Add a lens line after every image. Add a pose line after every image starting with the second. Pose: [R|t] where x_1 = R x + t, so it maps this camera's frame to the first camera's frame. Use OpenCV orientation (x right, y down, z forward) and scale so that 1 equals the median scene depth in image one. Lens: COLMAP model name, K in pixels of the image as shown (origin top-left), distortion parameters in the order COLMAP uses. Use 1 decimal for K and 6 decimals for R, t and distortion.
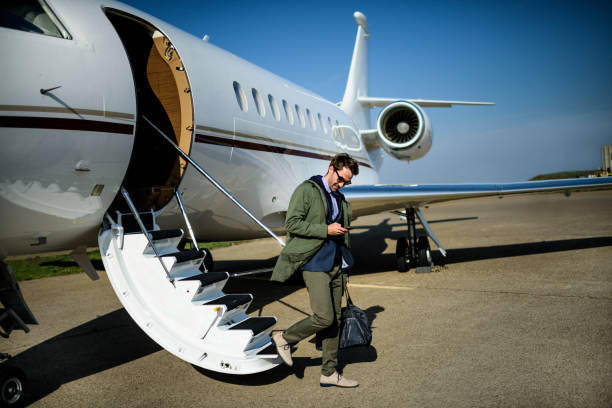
lens RADIAL K [[608.9, 0, 306.0], [0, 608.9, 204.0], [0, 0, 1]] dist [-0.074579, 0.023532]
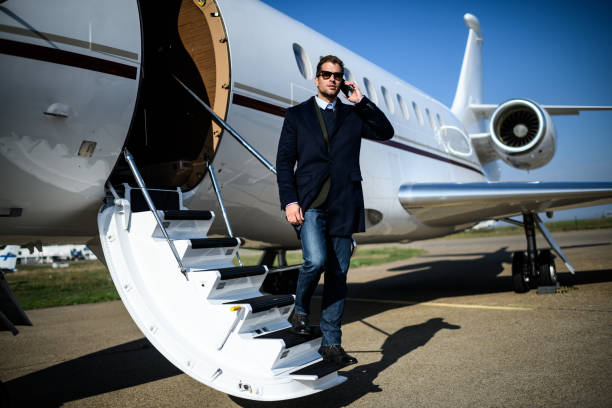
lens RADIAL K [[608.9, 0, 306.0], [0, 608.9, 204.0], [0, 0, 1]] dist [-0.074579, 0.023532]
pose [[0.980515, -0.009692, -0.196206, 0.065812], [-0.001723, 0.998319, -0.057925, 0.074725], [0.196437, 0.057135, 0.978850, 0.246300]]
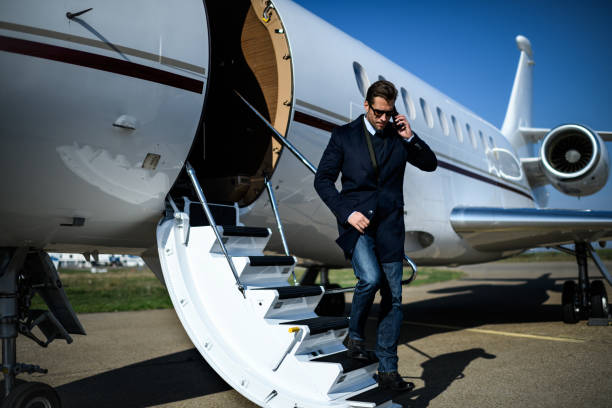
lens RADIAL K [[608.9, 0, 306.0], [0, 608.9, 204.0], [0, 0, 1]] dist [-0.074579, 0.023532]
pose [[0.966391, 0.025242, -0.255835, 0.037778], [-0.047732, 0.995482, -0.082080, 0.069552], [0.252607, 0.091533, 0.963230, 0.250177]]
